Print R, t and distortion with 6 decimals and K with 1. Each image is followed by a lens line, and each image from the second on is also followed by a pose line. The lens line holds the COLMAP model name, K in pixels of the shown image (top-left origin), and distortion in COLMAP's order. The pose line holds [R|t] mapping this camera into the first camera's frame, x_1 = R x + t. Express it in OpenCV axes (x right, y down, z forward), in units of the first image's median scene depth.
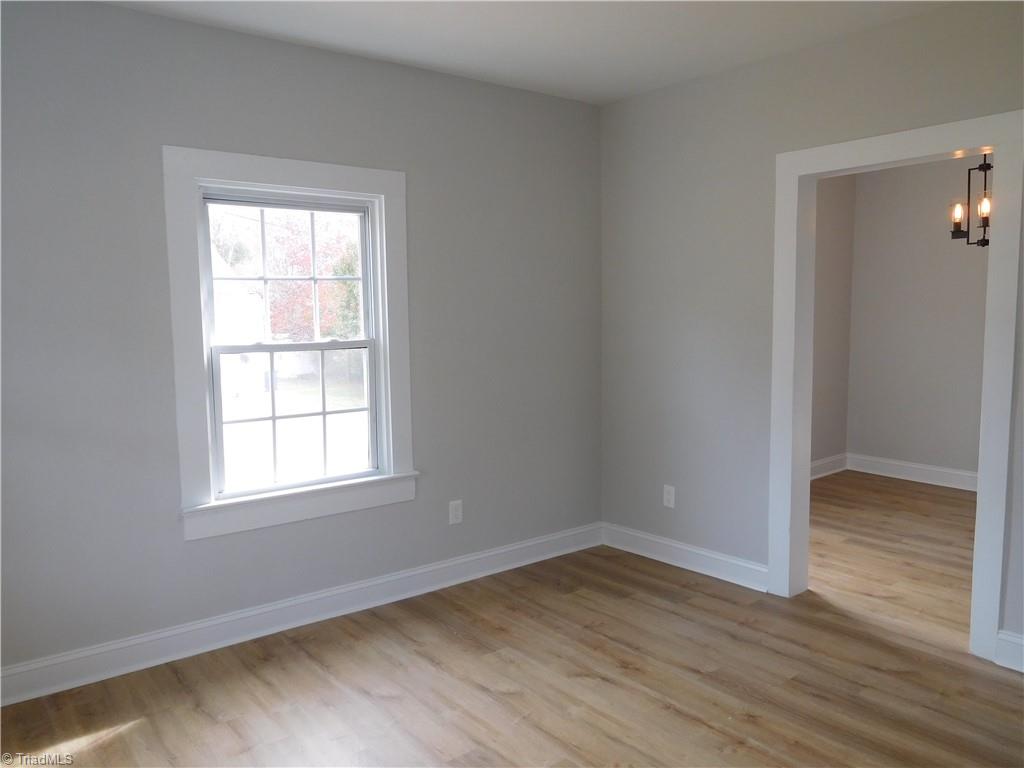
lens RADIAL K [[771.4, 0, 512.0], [0, 771.4, 384.0], [0, 0, 1]] dist [-0.010898, -0.000701]
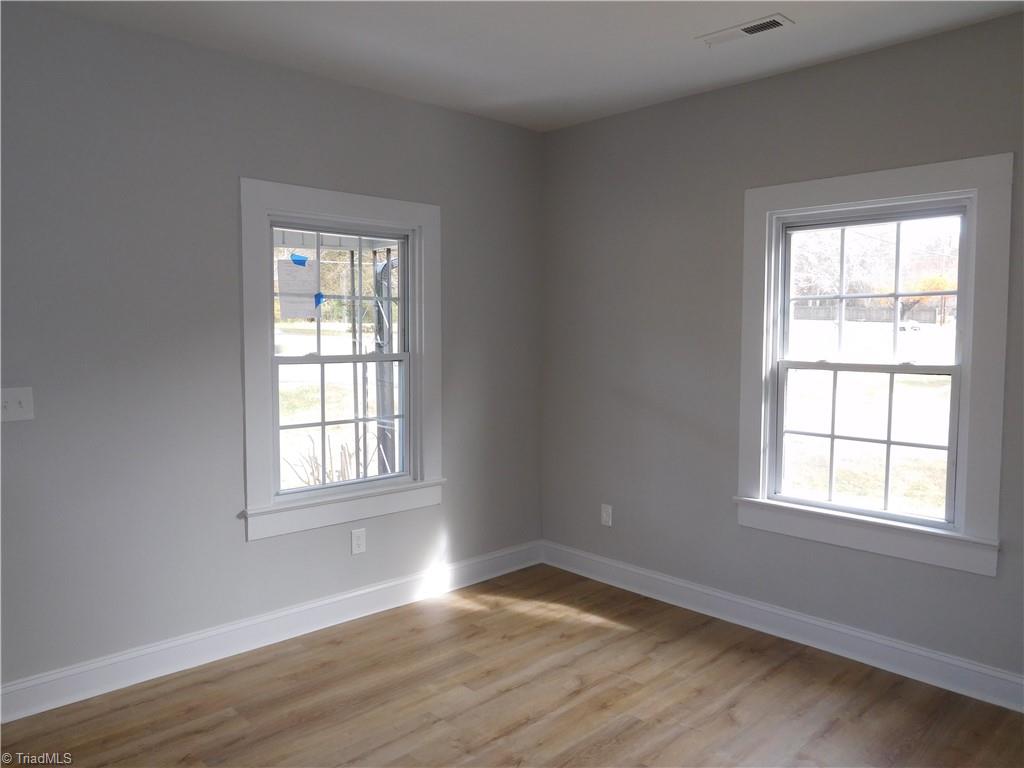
lens RADIAL K [[763.4, 0, 512.0], [0, 763.4, 384.0], [0, 0, 1]] dist [-0.050130, 0.066732]
pose [[0.097181, 0.083209, -0.991782, 0.657161], [-0.099535, 0.992316, 0.073501, -0.057627], [0.990277, 0.091574, 0.104716, 0.506903]]
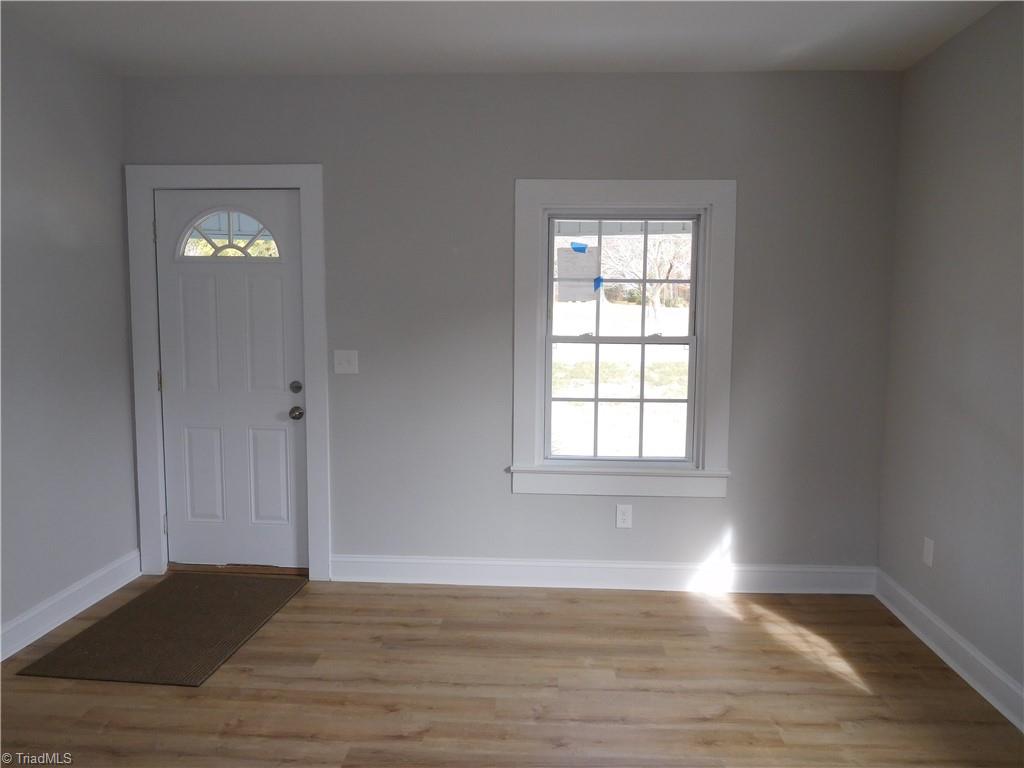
lens RADIAL K [[771.4, 0, 512.0], [0, 771.4, 384.0], [0, 0, 1]] dist [-0.010898, -0.000701]
pose [[-0.660410, 0.081872, -0.746428, 0.514717], [-0.072092, 0.982534, 0.171554, -0.113769], [0.747436, 0.167107, -0.642973, 1.039239]]
